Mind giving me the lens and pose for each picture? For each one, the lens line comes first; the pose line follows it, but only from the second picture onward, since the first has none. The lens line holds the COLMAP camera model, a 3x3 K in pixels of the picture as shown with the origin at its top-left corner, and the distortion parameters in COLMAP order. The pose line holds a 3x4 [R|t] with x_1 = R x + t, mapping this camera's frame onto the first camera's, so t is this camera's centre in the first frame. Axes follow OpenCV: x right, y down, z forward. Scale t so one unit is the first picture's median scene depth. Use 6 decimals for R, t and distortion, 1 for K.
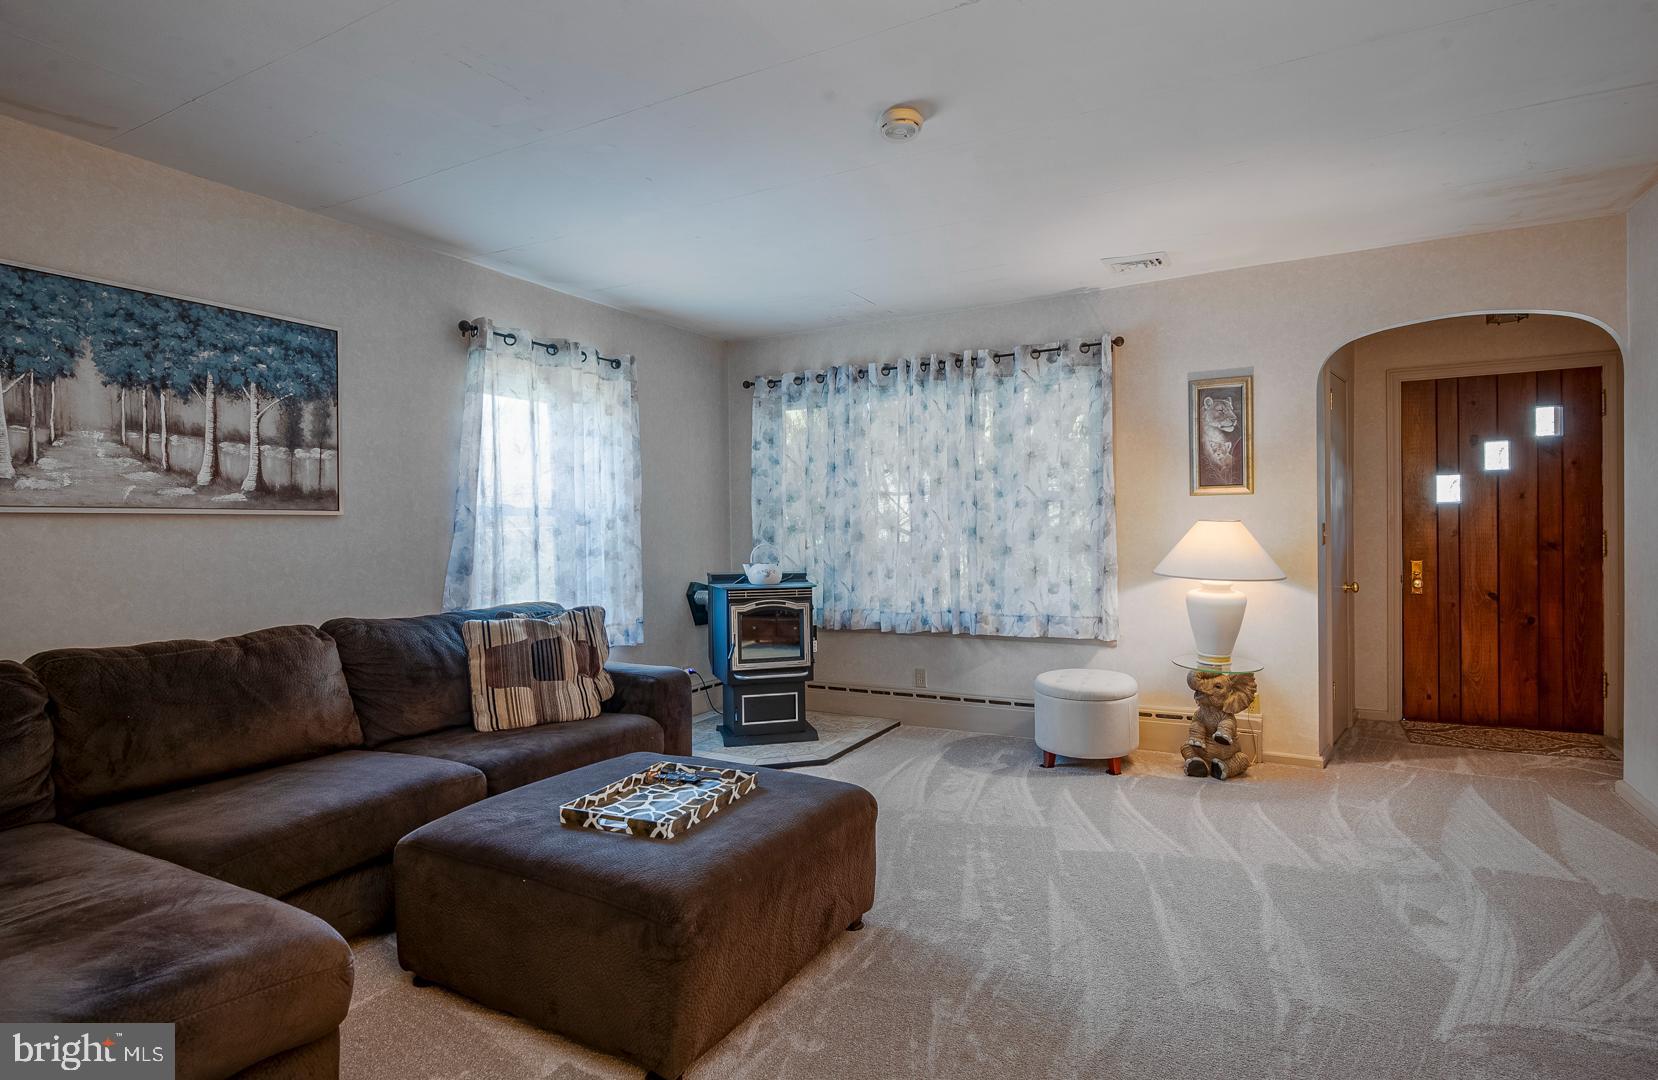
lens RADIAL K [[801.1, 0, 838.7], [0, 801.1, 542.4], [0, 0, 1]] dist [0.001003, -0.000756]
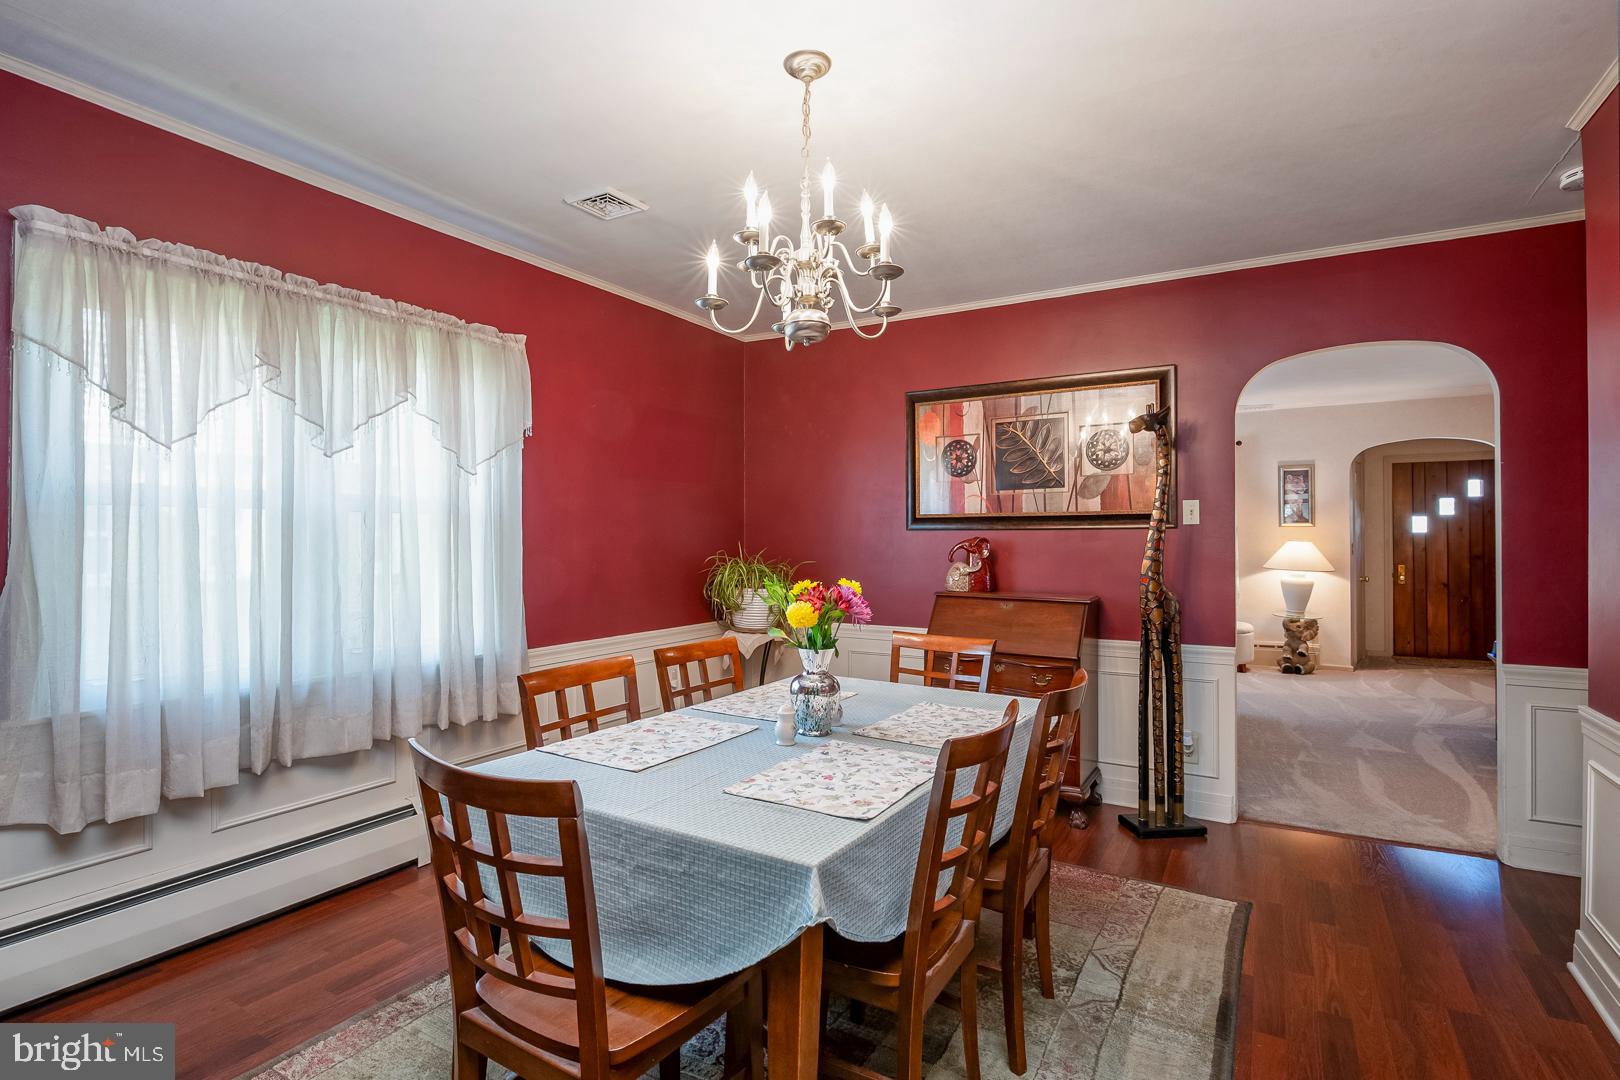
lens RADIAL K [[777.5, 0, 807.5], [0, 777.5, 544.7], [0, 0, 1]] dist [-0.005906, -0.000980]
pose [[0.999684, 0.012122, -0.022024, -0.589001], [-0.012585, 0.999700, -0.021019, 0.032288], [0.021763, 0.021290, 0.999536, -0.787036]]
